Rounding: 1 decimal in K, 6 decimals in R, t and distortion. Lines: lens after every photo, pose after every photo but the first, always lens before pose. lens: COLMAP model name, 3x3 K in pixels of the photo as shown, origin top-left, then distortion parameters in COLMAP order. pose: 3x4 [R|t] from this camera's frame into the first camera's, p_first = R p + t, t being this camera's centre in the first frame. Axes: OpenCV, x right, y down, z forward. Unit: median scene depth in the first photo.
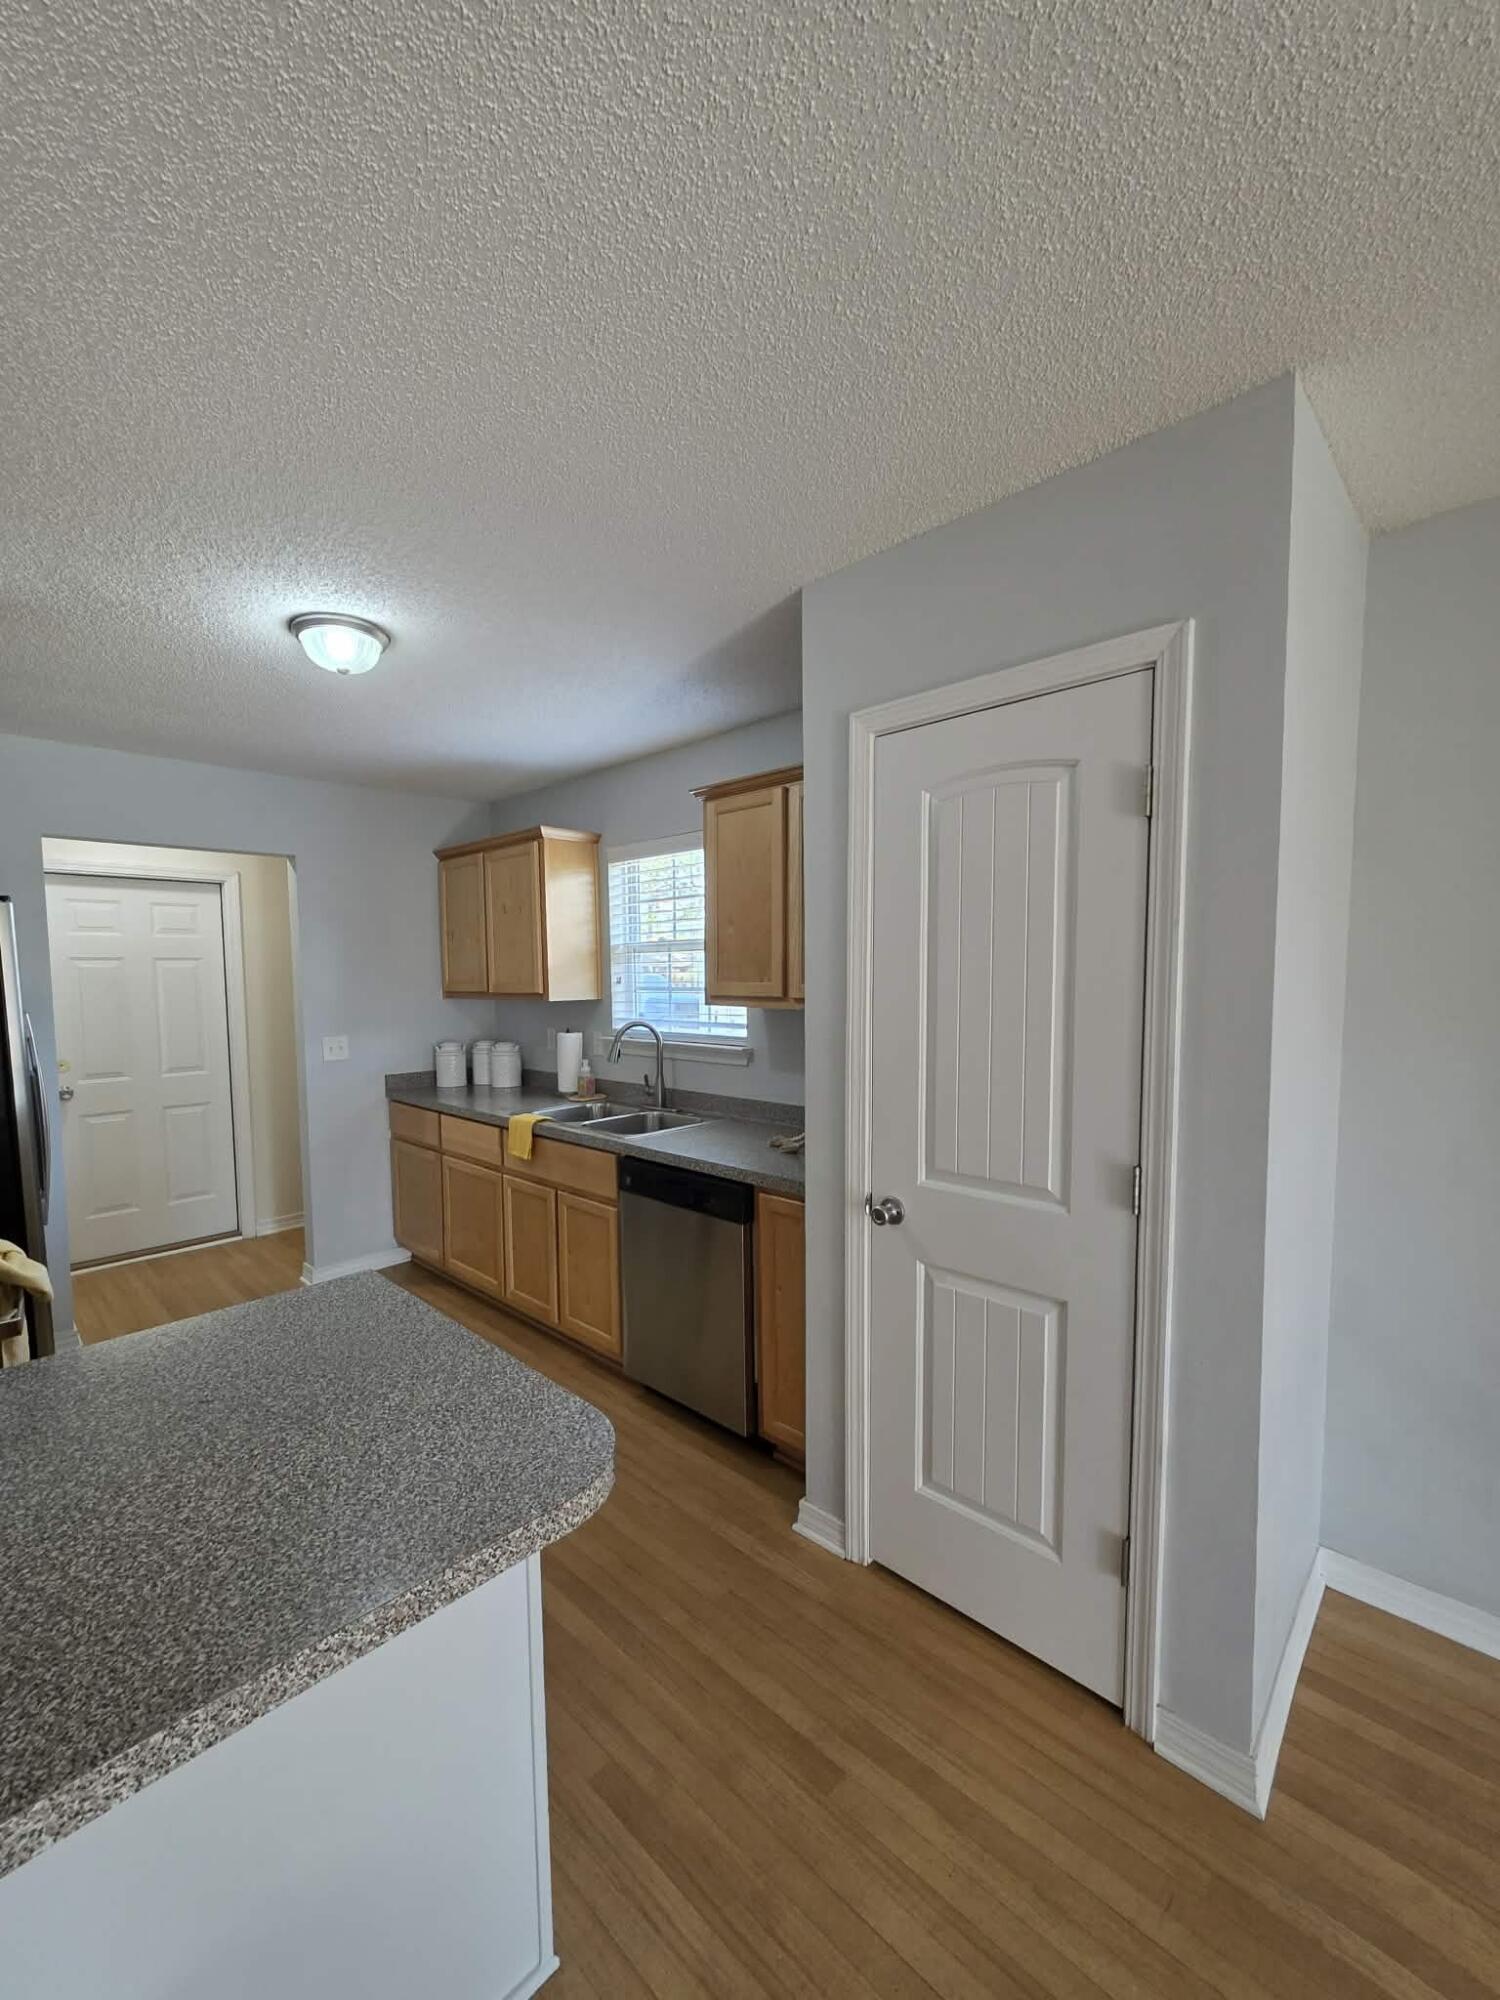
lens RADIAL K [[804.4, 0, 741.5], [0, 804.4, 1014.1], [0, 0, 1]] dist [0.000808, 0.001363]
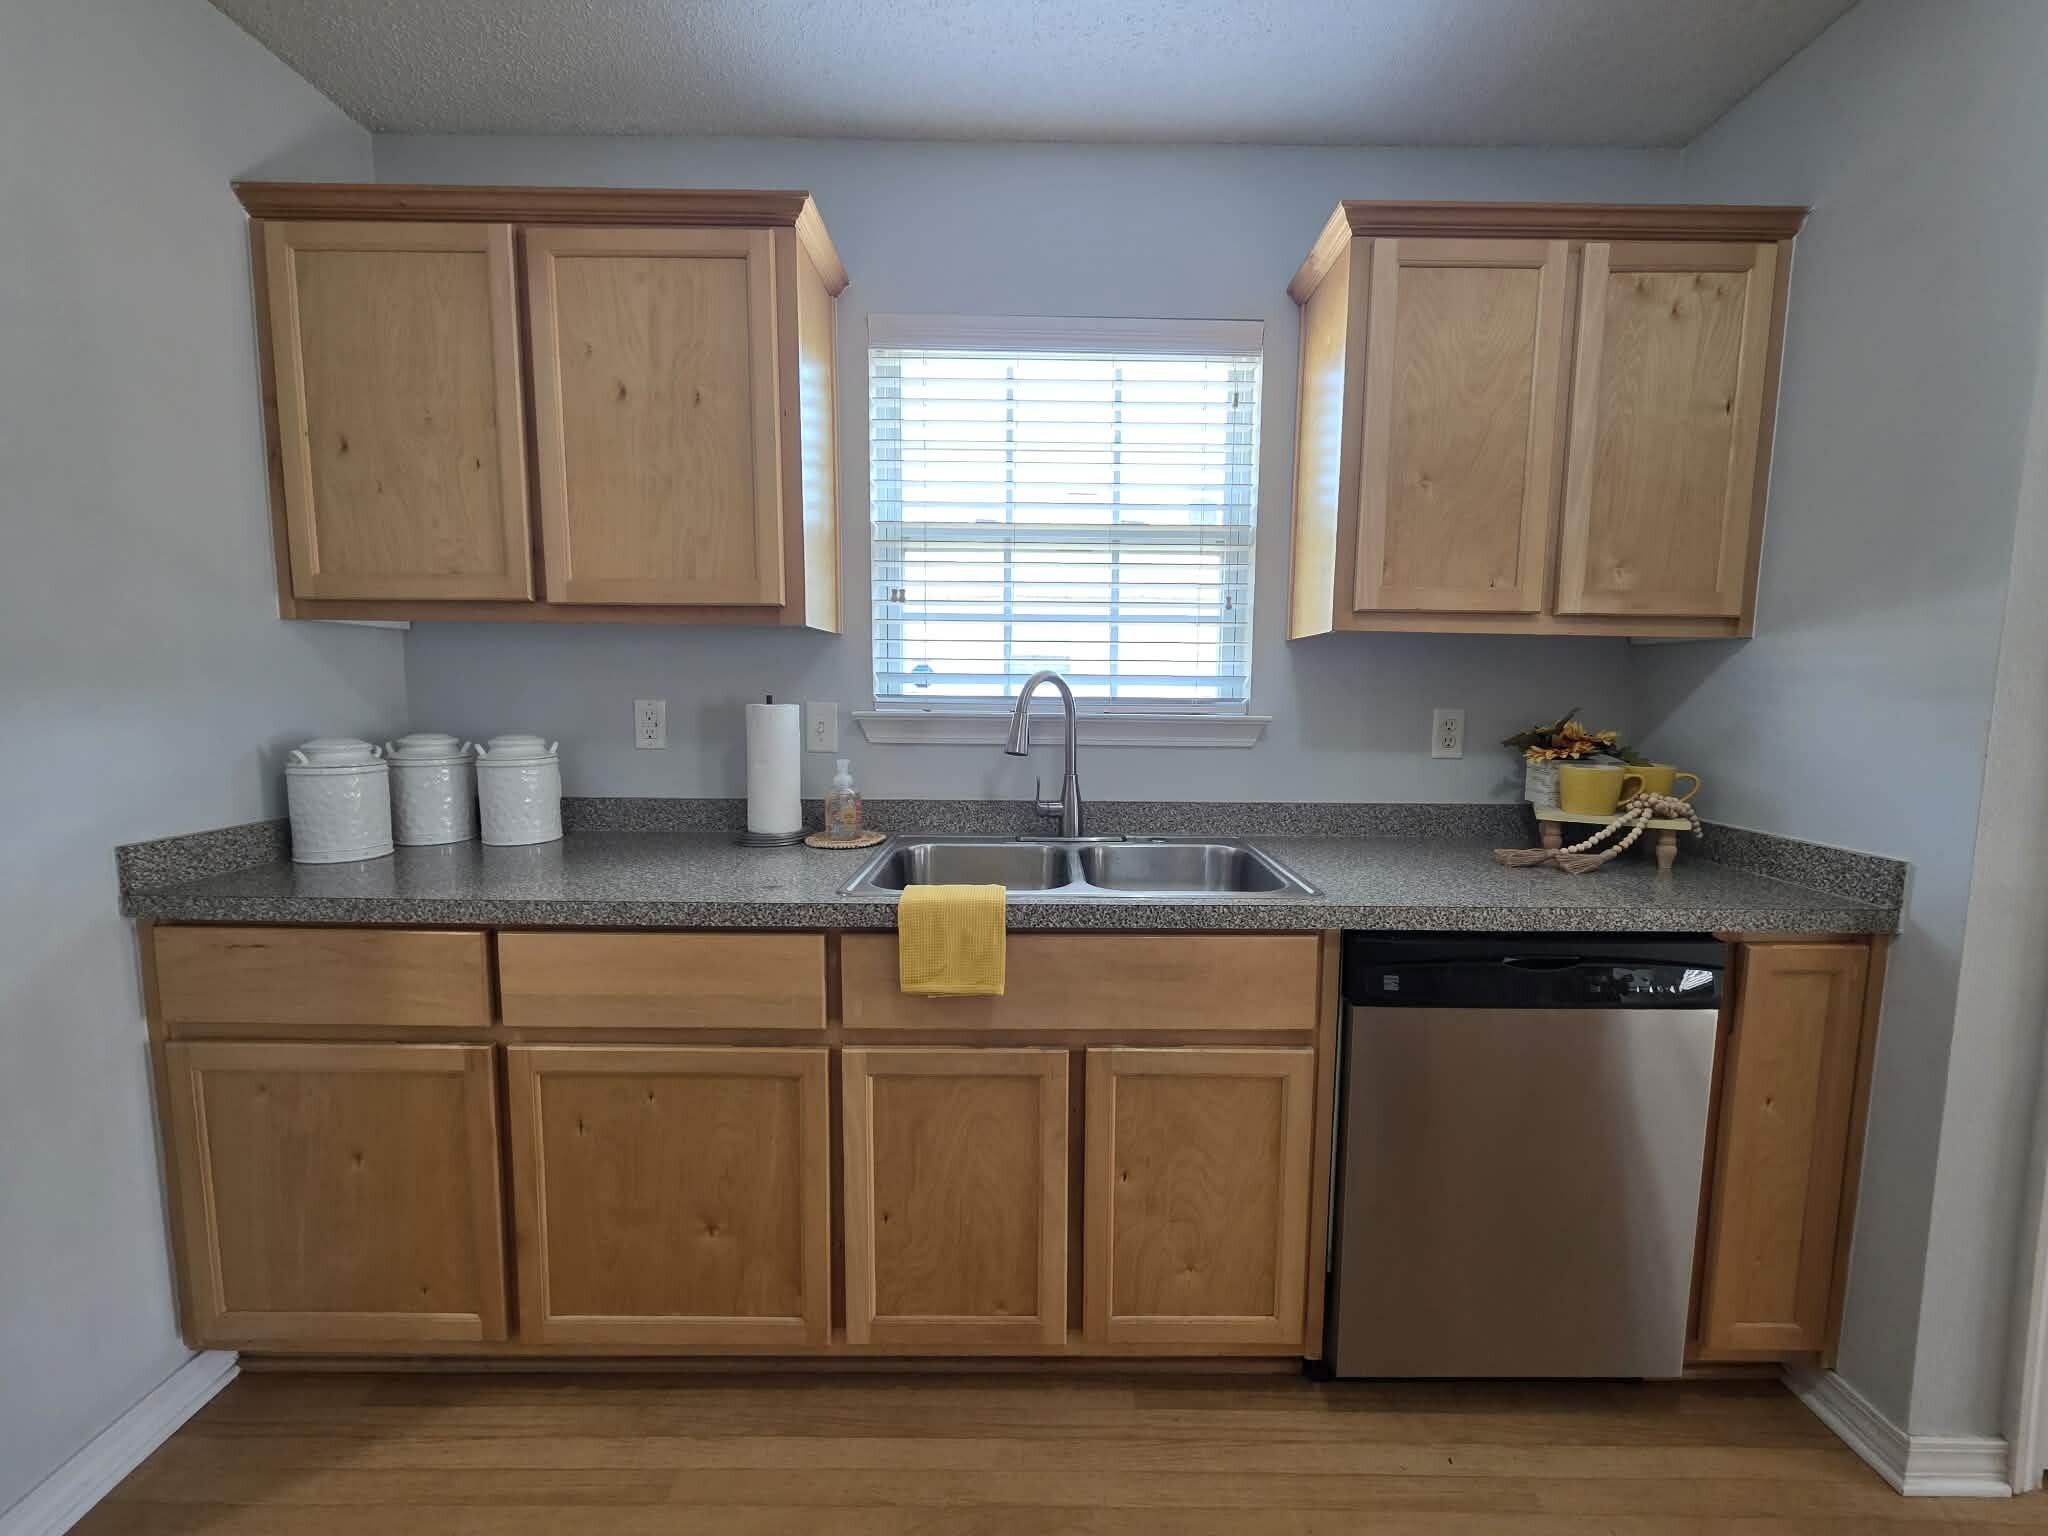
lens RADIAL K [[869.7, 0, 1034.4], [0, 869.7, 764.7], [0, 0, 1]] dist [0.003507, 0.000882]
pose [[0.727433, -0.050731, 0.684300, -0.447471], [0.022795, 0.998499, 0.049792, 0.036351], [-0.685800, -0.020622, 0.727498, 0.547675]]
